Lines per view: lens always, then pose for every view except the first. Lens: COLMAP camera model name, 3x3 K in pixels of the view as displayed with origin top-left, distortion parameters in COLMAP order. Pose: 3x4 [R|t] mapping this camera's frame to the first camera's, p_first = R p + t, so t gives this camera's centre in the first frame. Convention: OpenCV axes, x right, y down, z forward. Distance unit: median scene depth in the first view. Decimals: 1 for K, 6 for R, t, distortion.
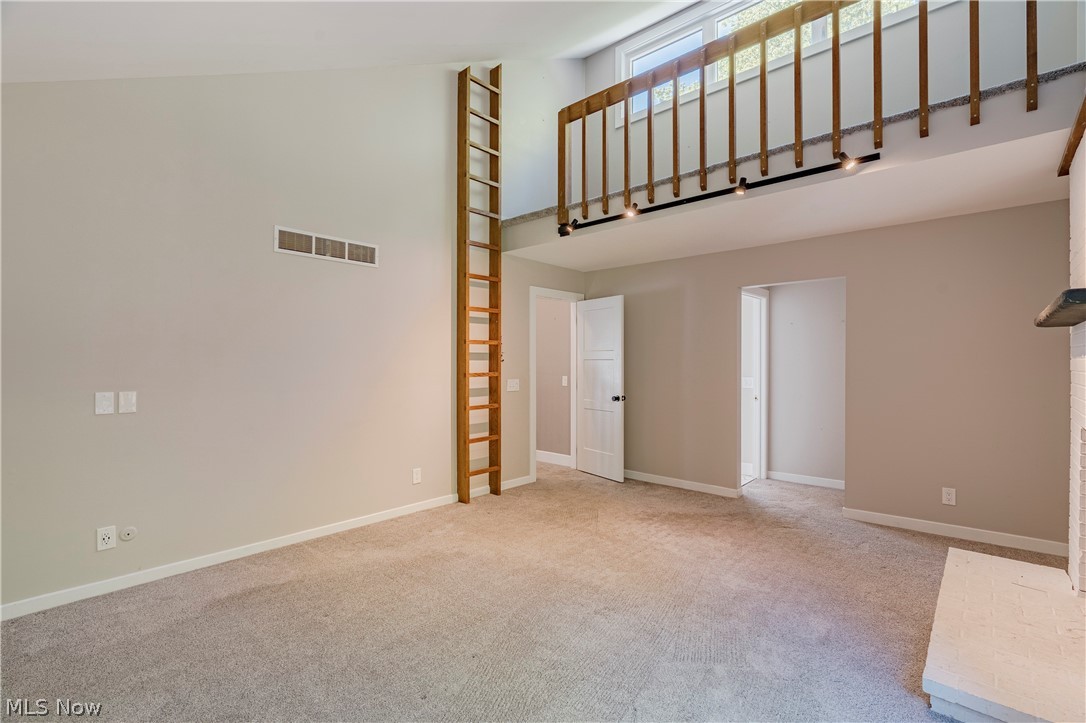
lens RADIAL K [[497.9, 0, 541.5], [0, 497.9, 358.1], [0, 0, 1]] dist [0.000026, 0.000500]
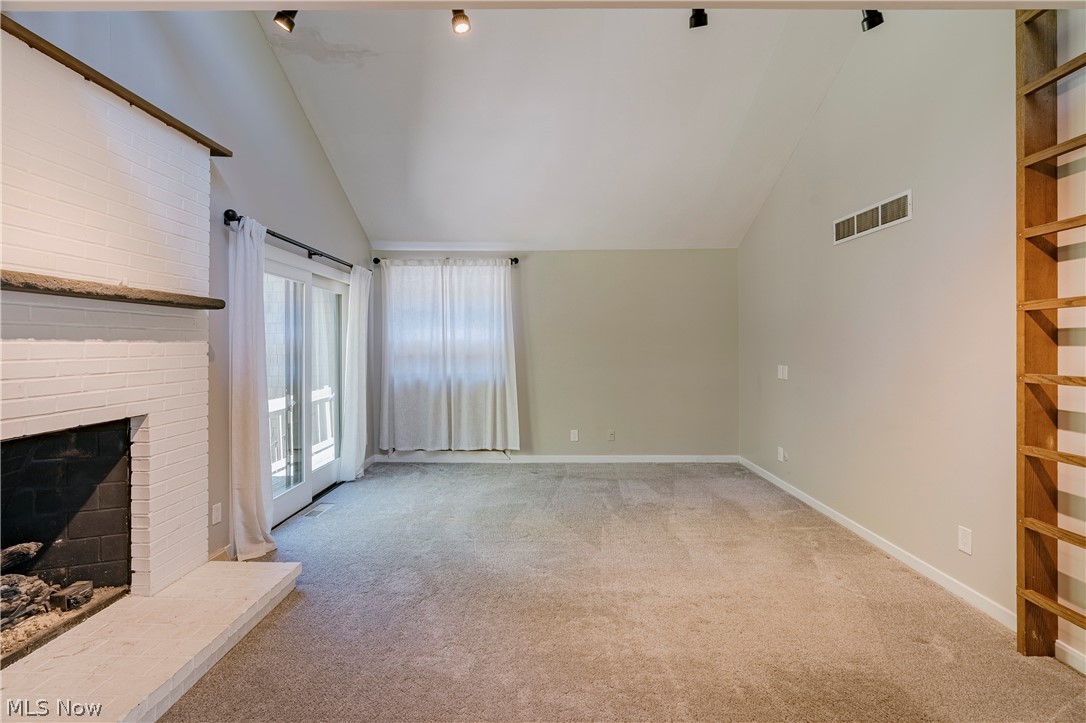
lens RADIAL K [[497.9, 0, 541.5], [0, 497.9, 358.1], [0, 0, 1]] dist [0.000026, 0.000500]
pose [[-0.747744, 0.015554, -0.663805, 0.524907], [0.001487, 0.999762, 0.021751, 0.004577], [0.663986, 0.015277, -0.747589, 1.107055]]
